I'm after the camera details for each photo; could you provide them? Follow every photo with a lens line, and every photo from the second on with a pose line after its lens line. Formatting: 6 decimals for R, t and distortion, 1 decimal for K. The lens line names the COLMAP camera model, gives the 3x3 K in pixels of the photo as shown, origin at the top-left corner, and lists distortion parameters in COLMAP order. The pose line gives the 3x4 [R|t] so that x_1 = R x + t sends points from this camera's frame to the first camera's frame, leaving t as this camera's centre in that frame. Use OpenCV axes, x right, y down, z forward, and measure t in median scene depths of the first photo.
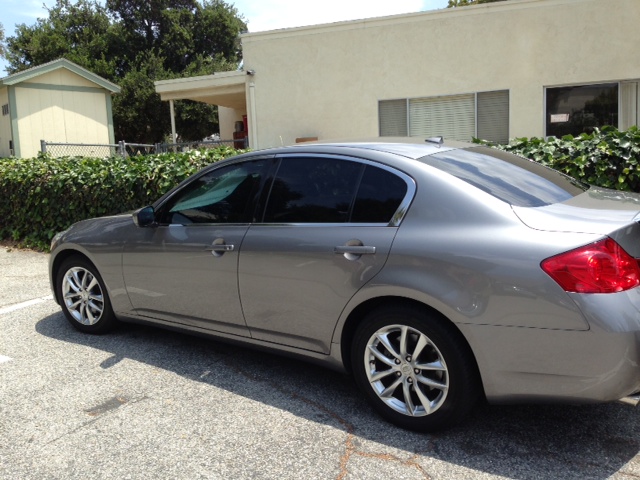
lens RADIAL K [[601.2, 0, 320.0], [0, 601.2, 240.0], [0, 0, 1]] dist [0.221402, -0.334281]
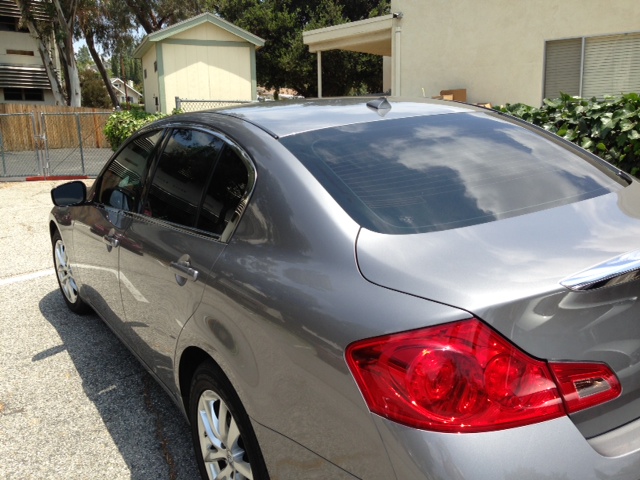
lens RADIAL K [[601.2, 0, 320.0], [0, 601.2, 240.0], [0, 0, 1]] dist [0.221402, -0.334281]
pose [[0.931517, 0.081944, -0.354345, 0.130946], [-0.054507, 0.994738, 0.086748, -0.025390], [0.359589, -0.061493, 0.931082, 0.123534]]
